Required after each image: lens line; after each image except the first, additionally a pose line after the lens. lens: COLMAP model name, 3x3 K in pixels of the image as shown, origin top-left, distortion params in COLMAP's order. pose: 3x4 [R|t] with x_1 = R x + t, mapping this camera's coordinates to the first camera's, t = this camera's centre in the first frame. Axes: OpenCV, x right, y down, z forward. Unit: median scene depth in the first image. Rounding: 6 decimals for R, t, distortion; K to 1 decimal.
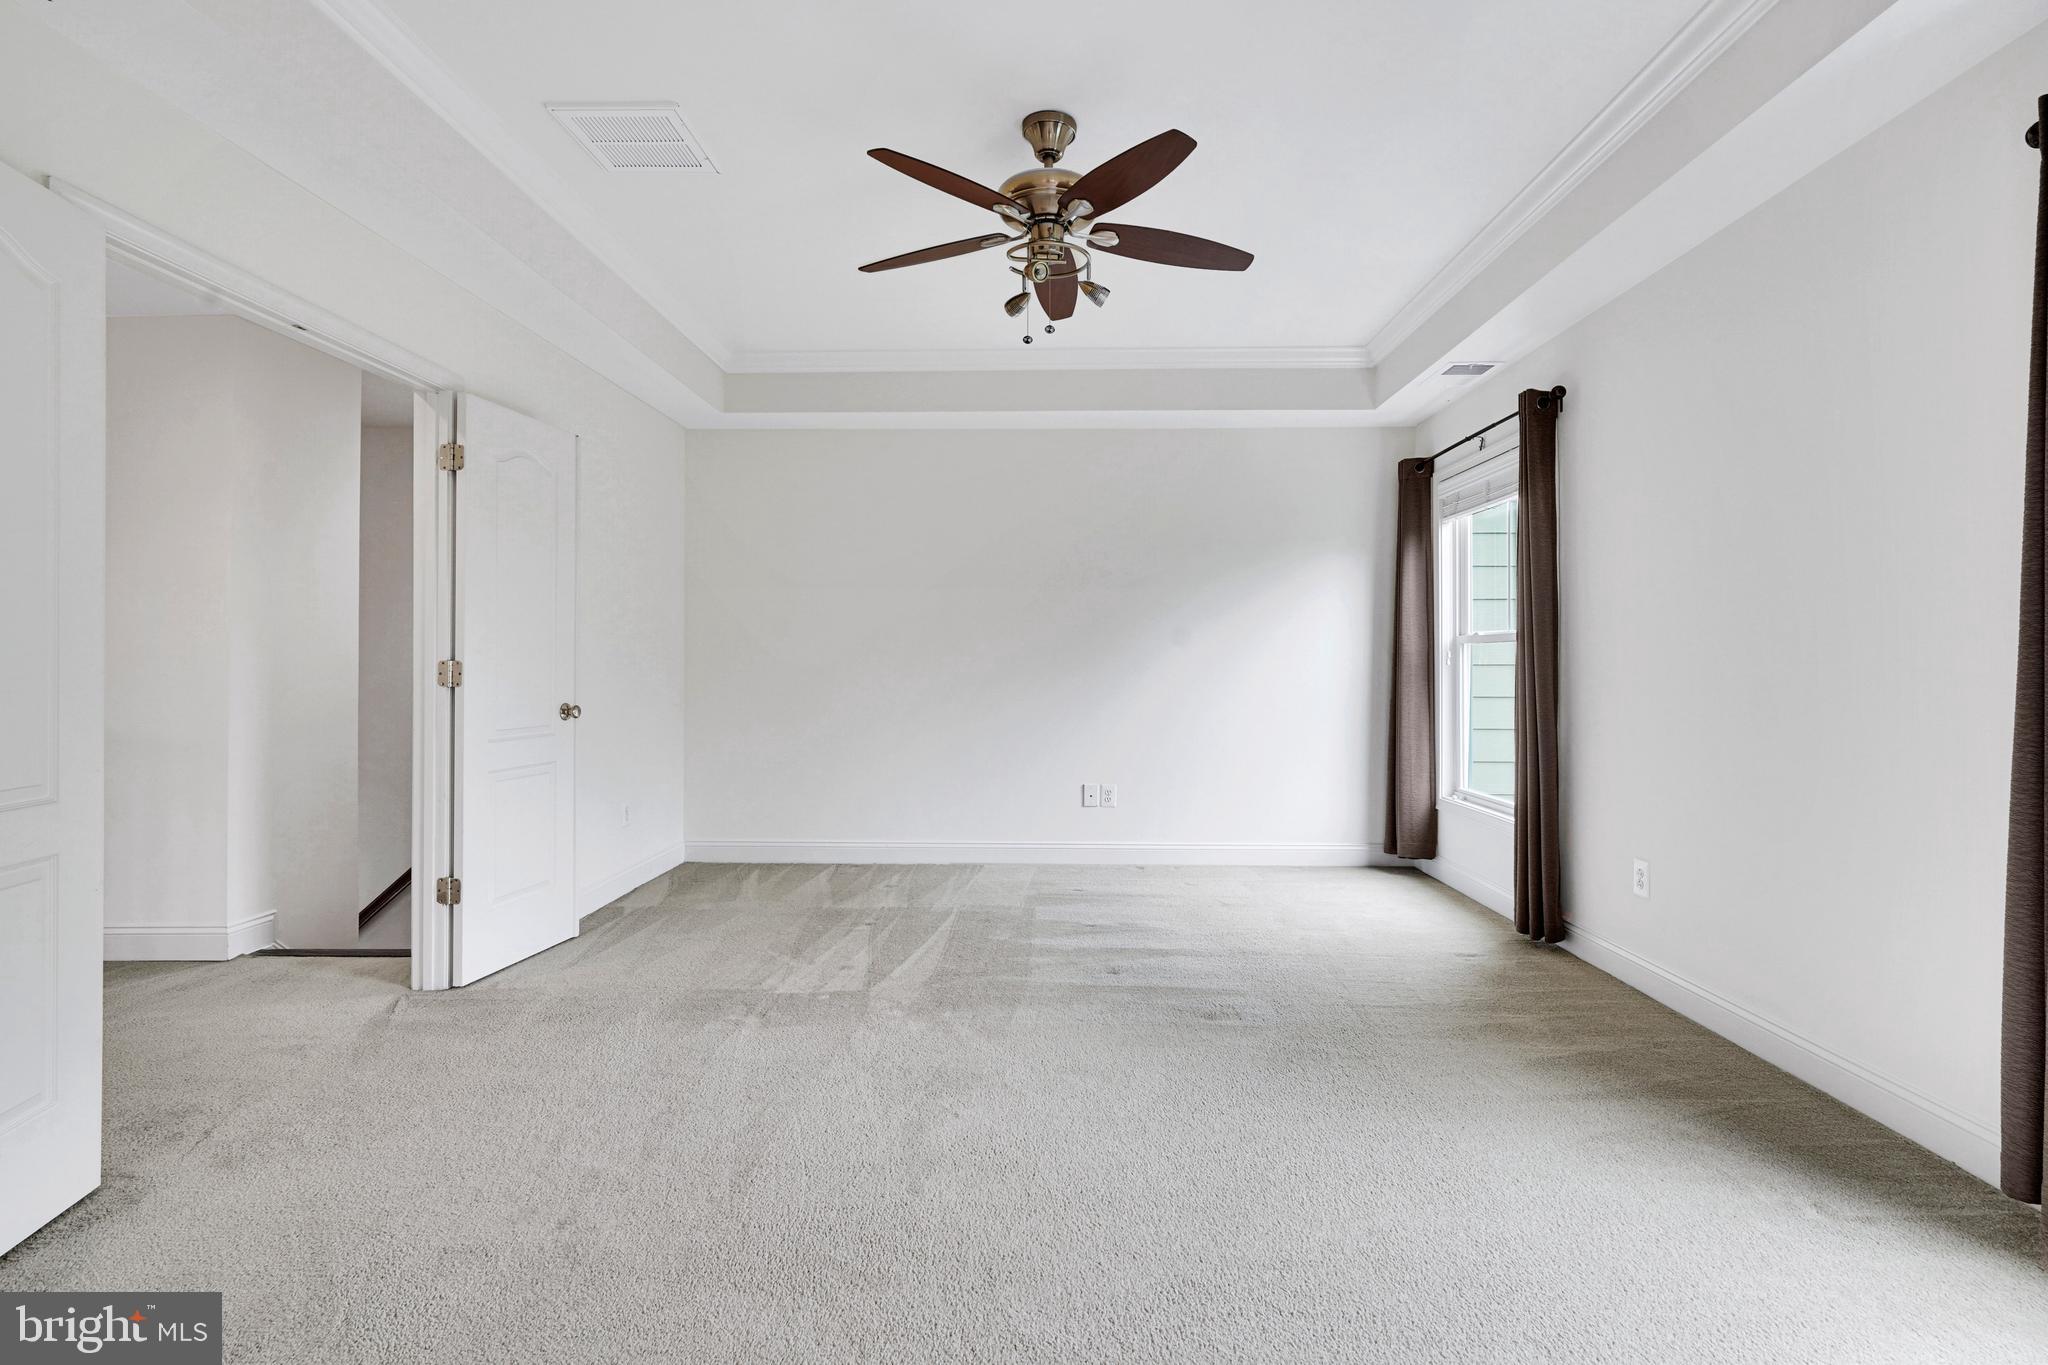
lens RADIAL K [[944.0, 0, 1021.7], [0, 944.0, 690.1], [0, 0, 1]] dist [-0.001010, -0.000191]
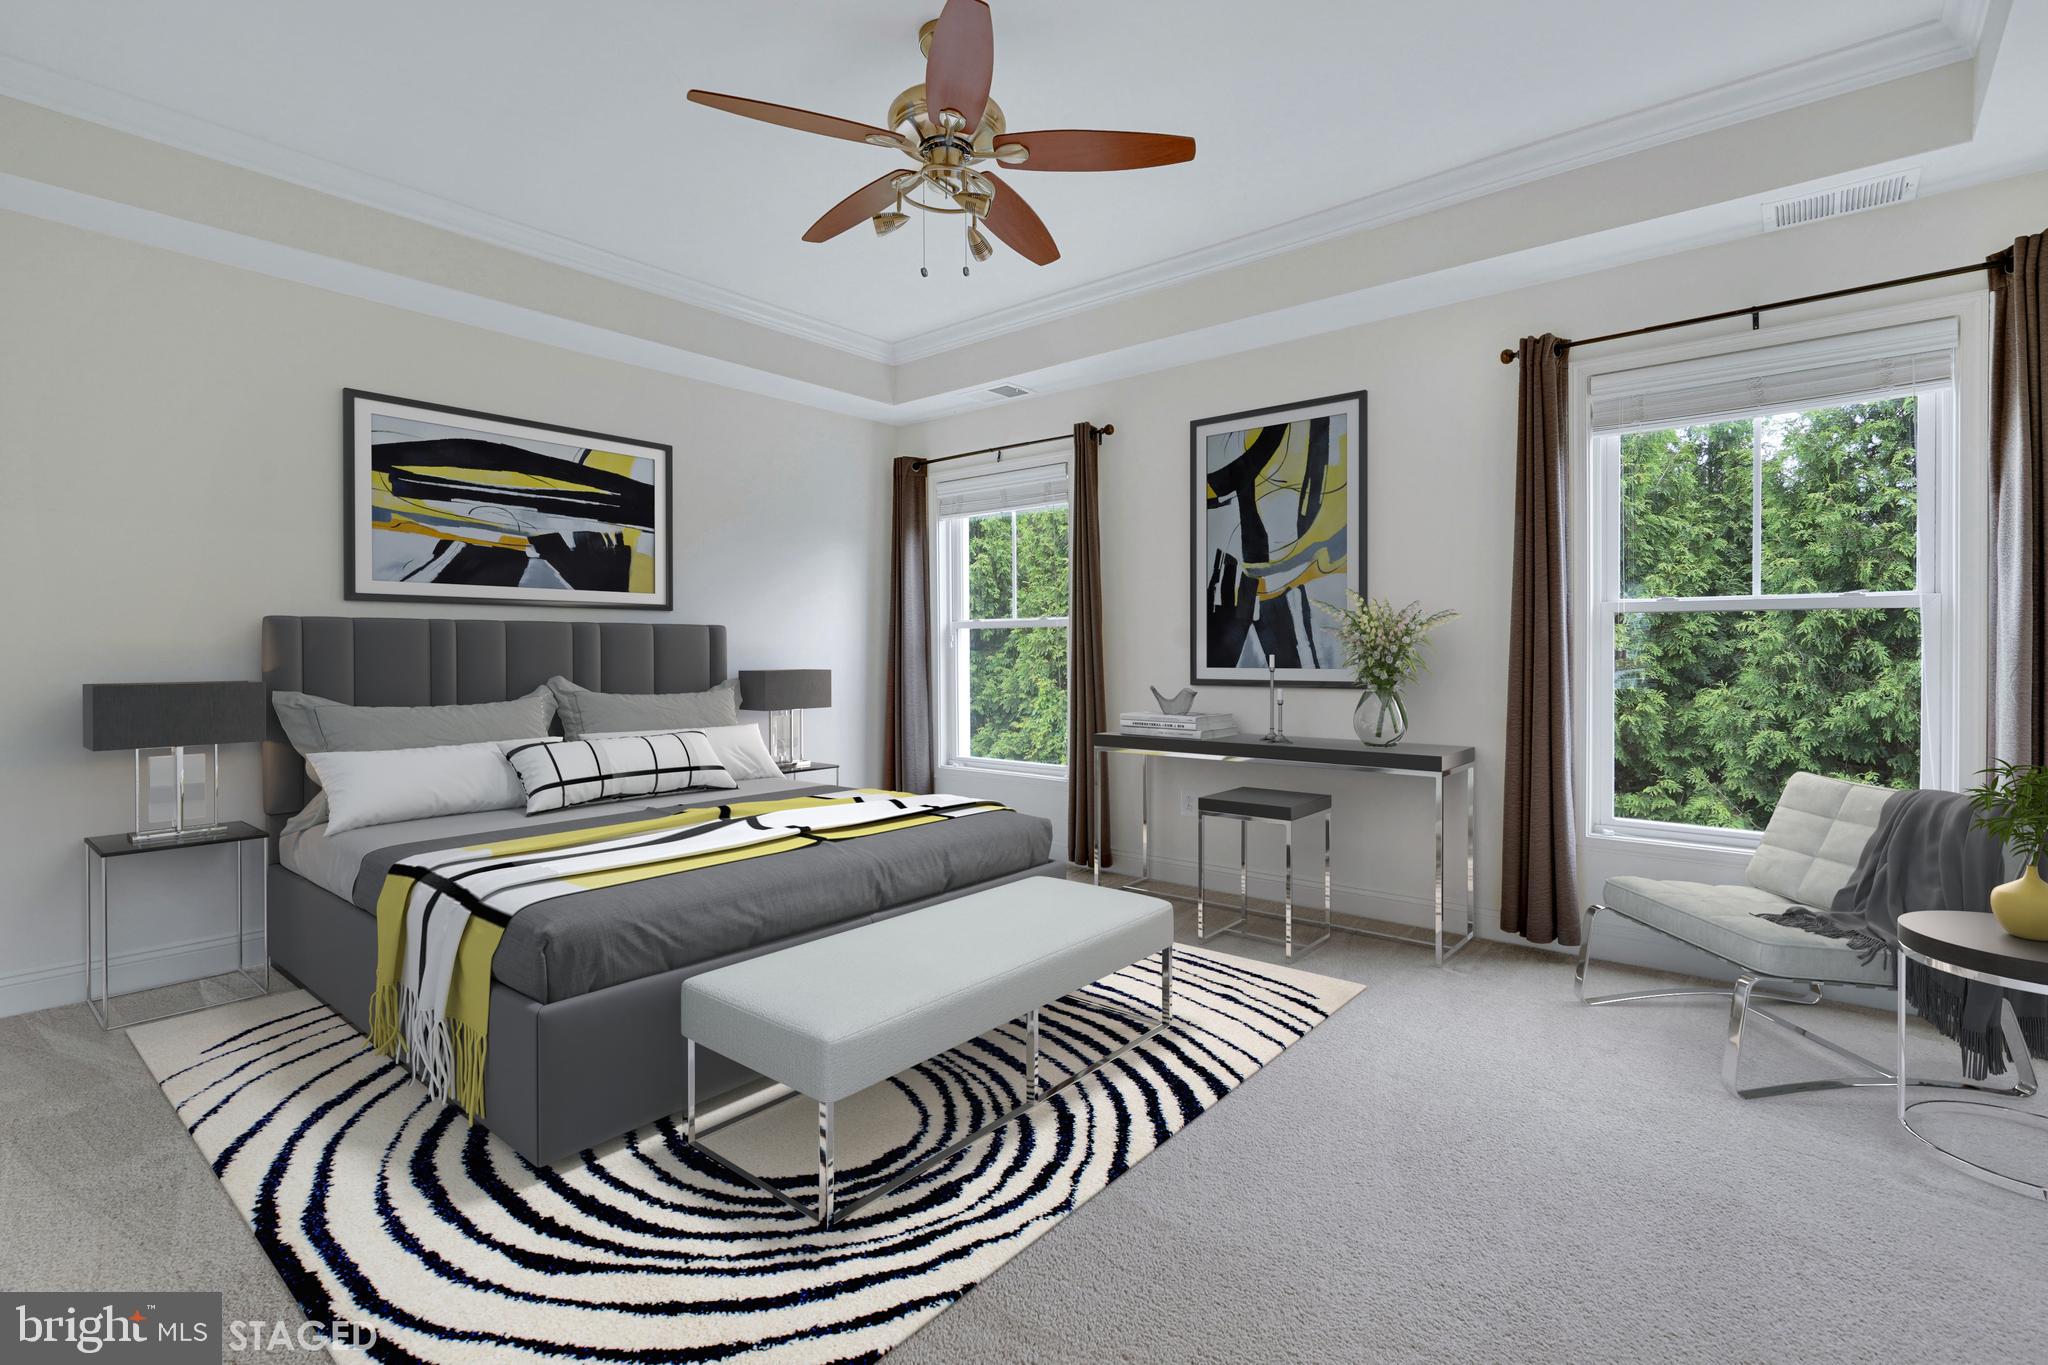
lens RADIAL K [[944.0, 0, 1021.7], [0, 944.0, 690.1], [0, 0, 1]] dist [-0.001010, -0.000191]
pose [[0.625337, -0.034636, 0.779586, -0.380673], [0.020212, 0.999398, 0.028189, -0.006953], [-0.780093, -0.001871, 0.625660, 0.234318]]
